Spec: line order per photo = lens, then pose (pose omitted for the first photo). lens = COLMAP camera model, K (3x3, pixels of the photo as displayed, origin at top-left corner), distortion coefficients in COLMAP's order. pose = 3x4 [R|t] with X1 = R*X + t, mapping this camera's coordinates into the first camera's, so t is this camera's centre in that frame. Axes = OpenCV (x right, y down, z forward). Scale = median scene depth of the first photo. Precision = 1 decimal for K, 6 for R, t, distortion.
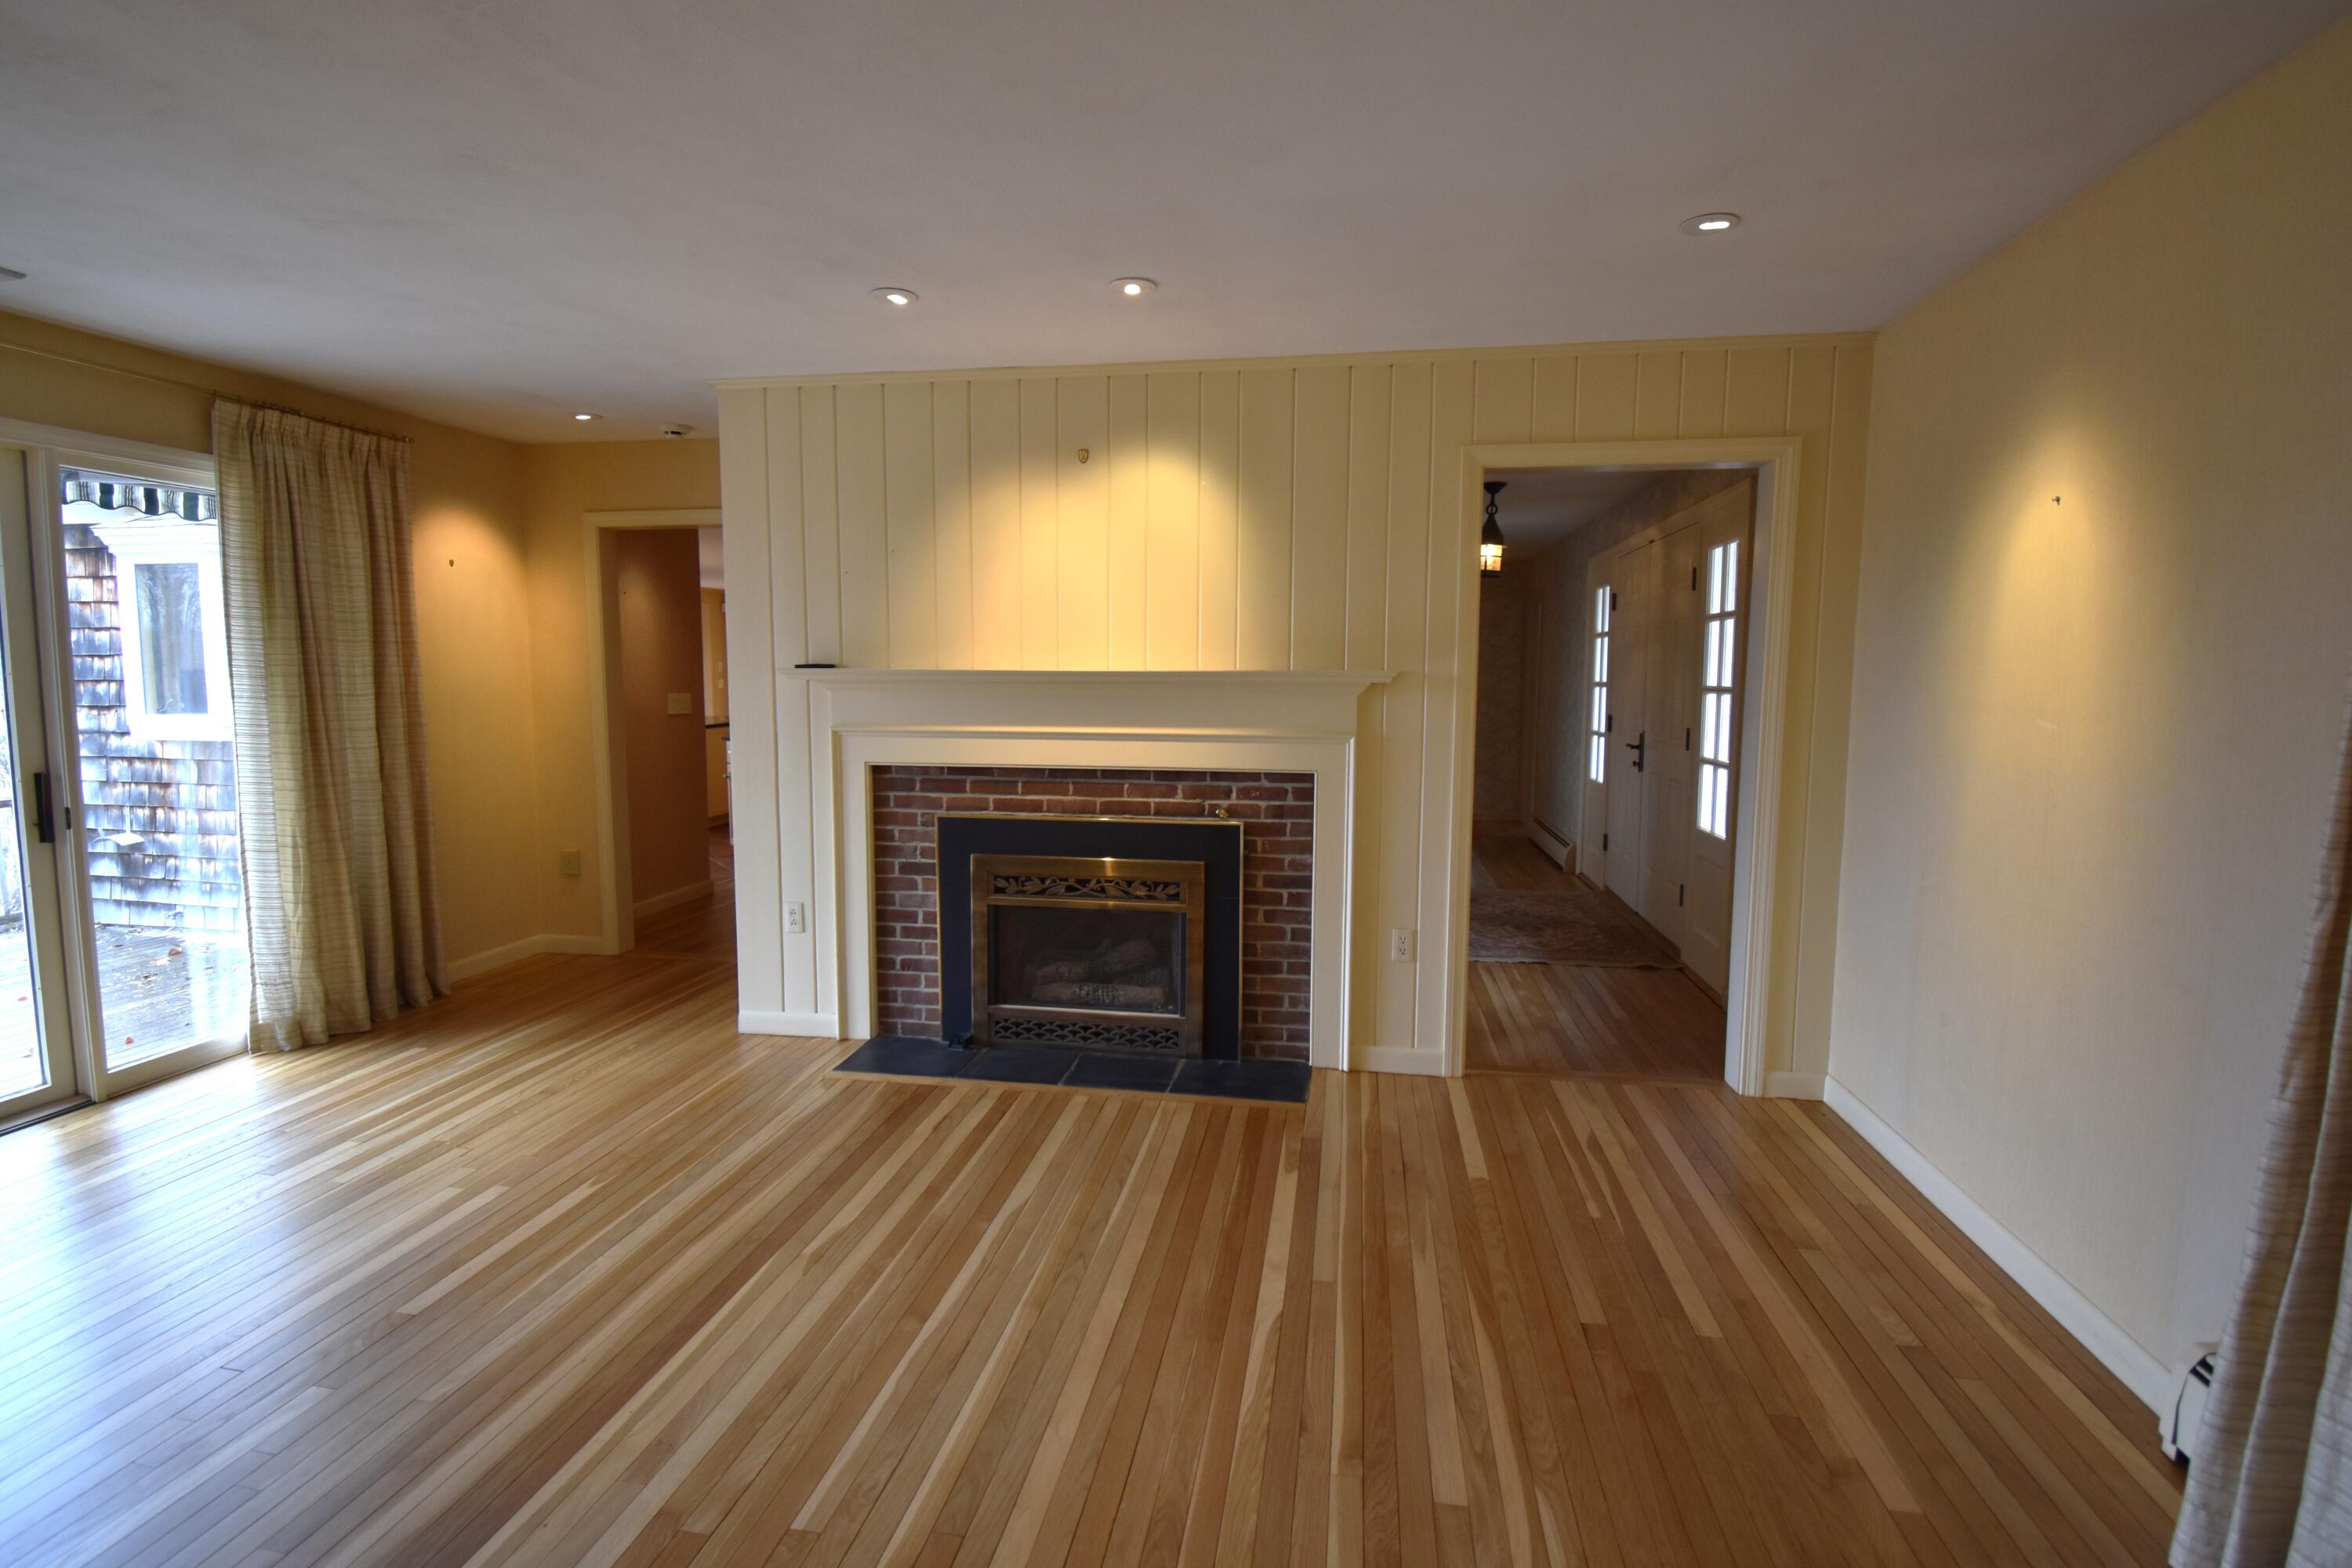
lens RADIAL K [[1051.5, 0, 1180.6], [0, 1051.5, 774.2], [0, 0, 1]] dist [0.009668, -0.021544]
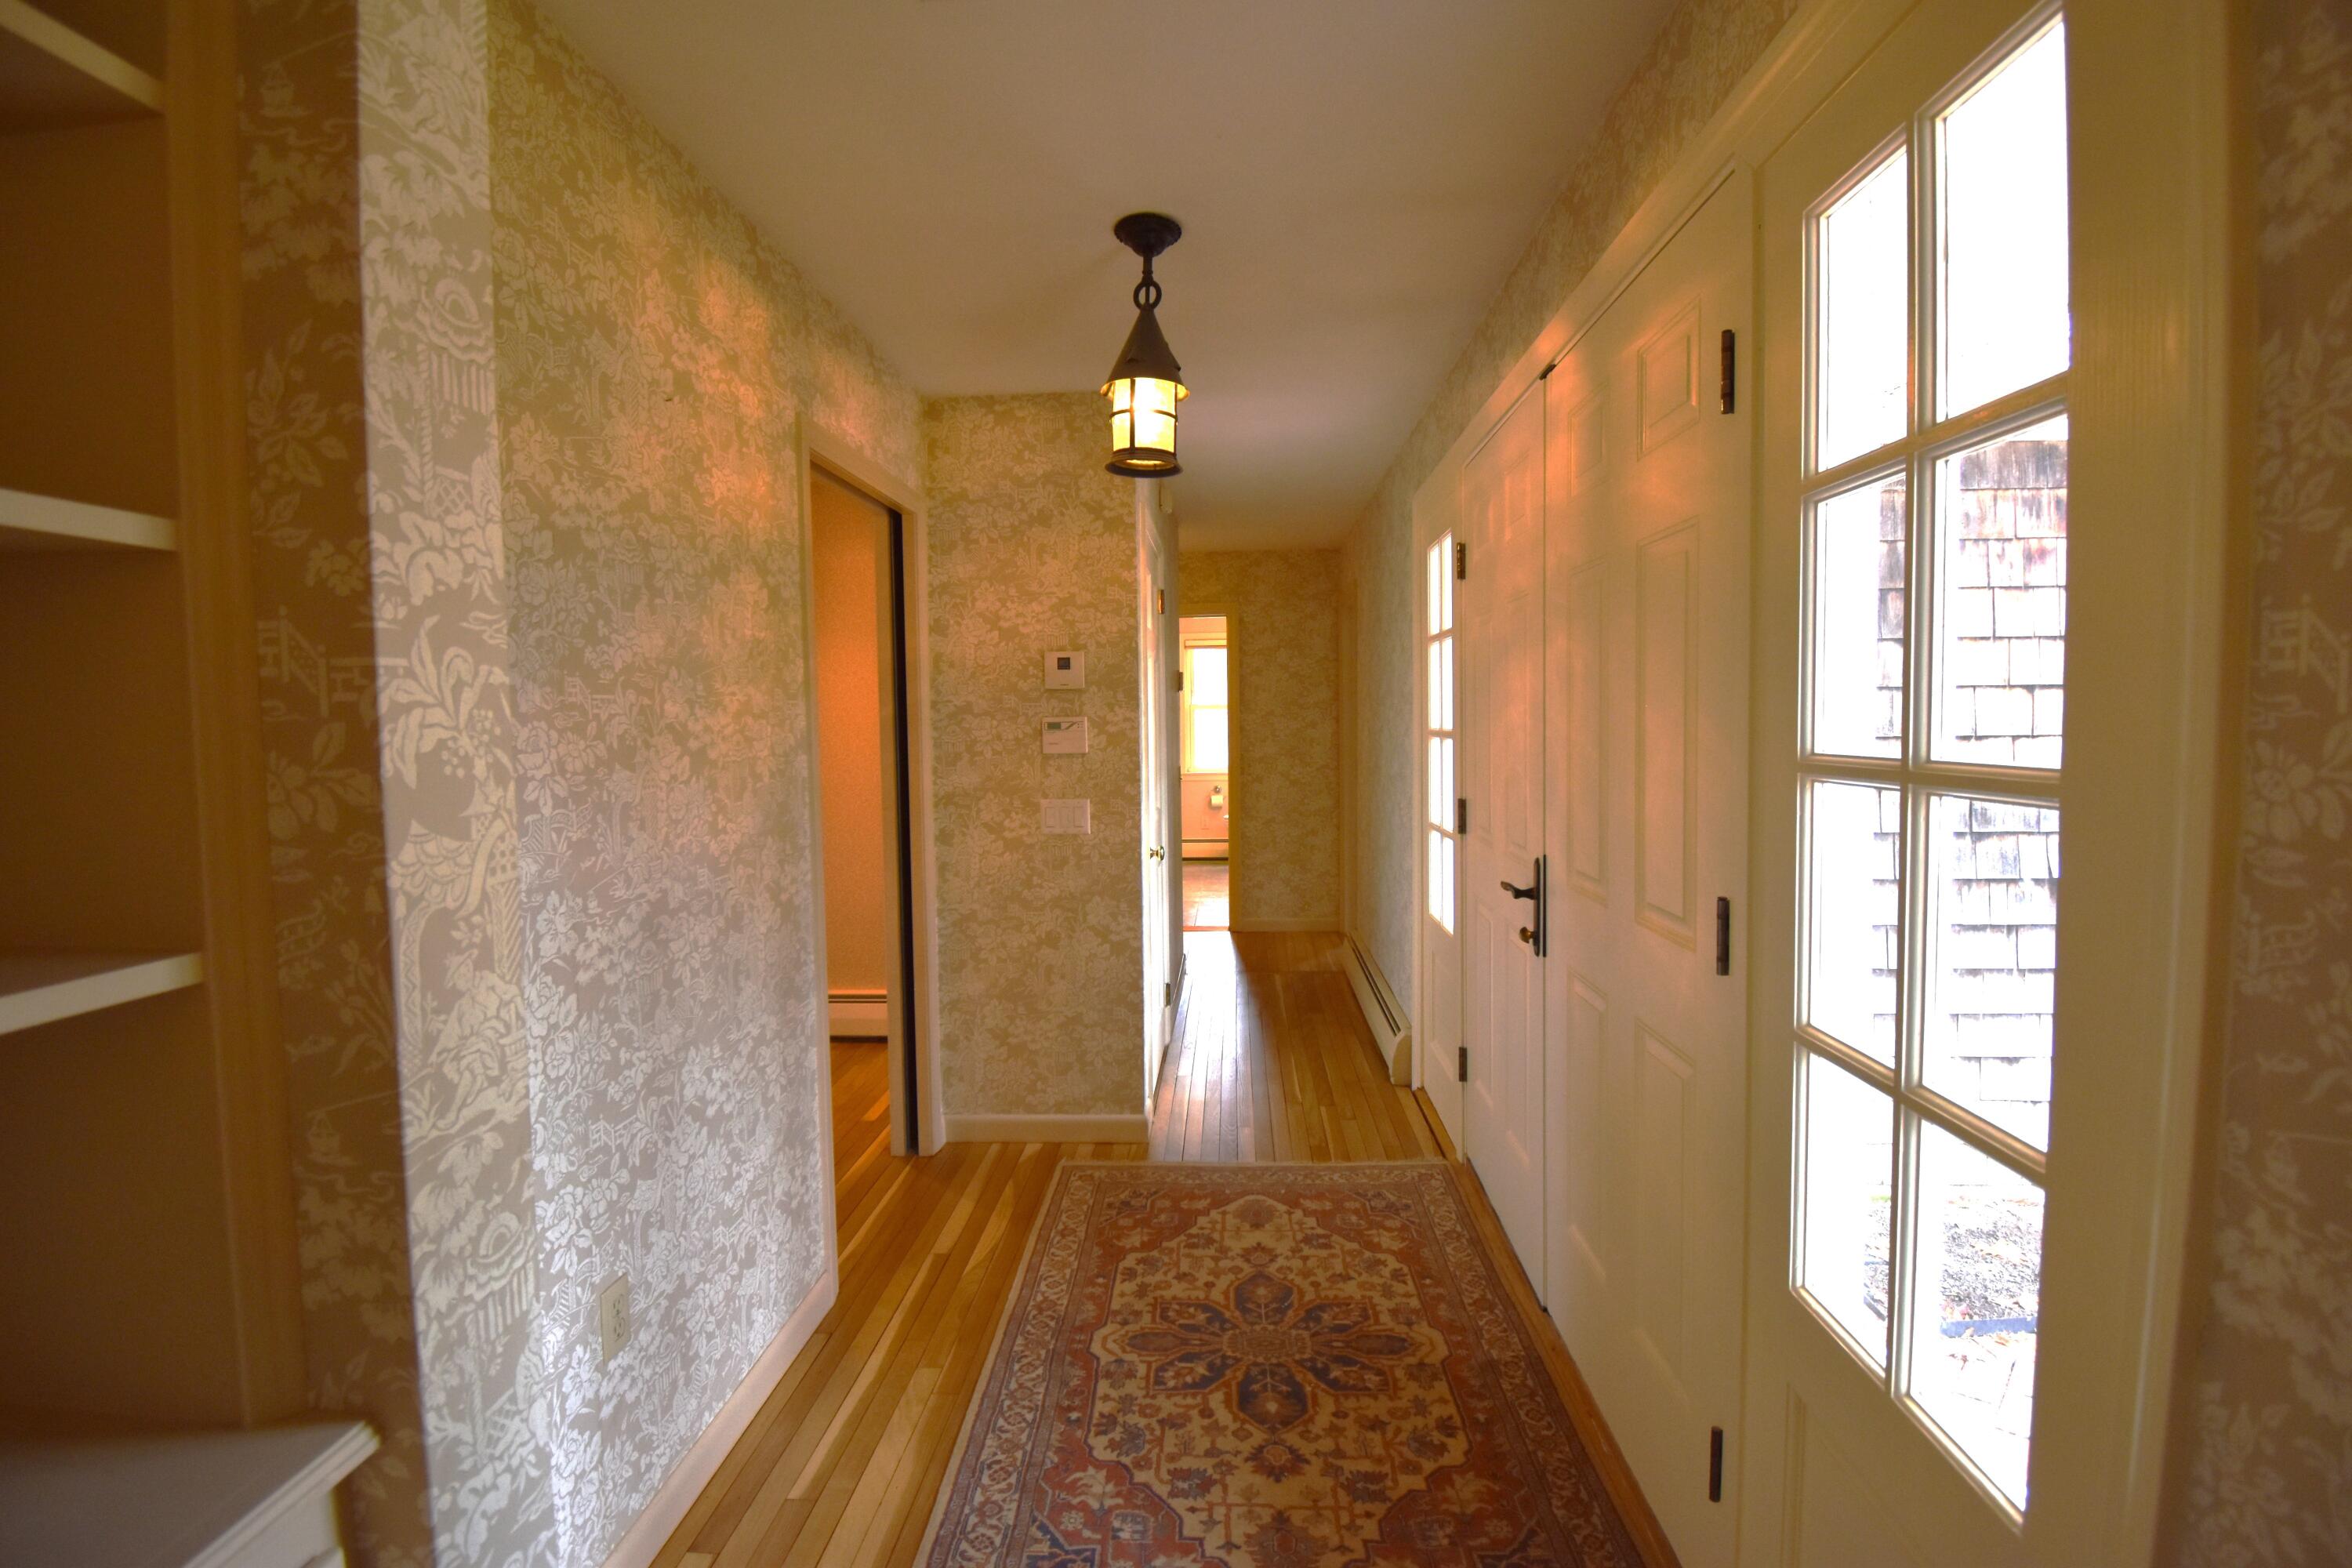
lens RADIAL K [[1051.5, 0, 1173.0], [0, 1051.5, 779.1], [0, 0, 1]] dist [0.009668, -0.021544]
pose [[0.992918, -0.024255, 0.116297, 0.220823], [0.028627, 0.998939, -0.036068, -0.051288], [-0.115299, 0.039142, 0.992559, 0.536821]]
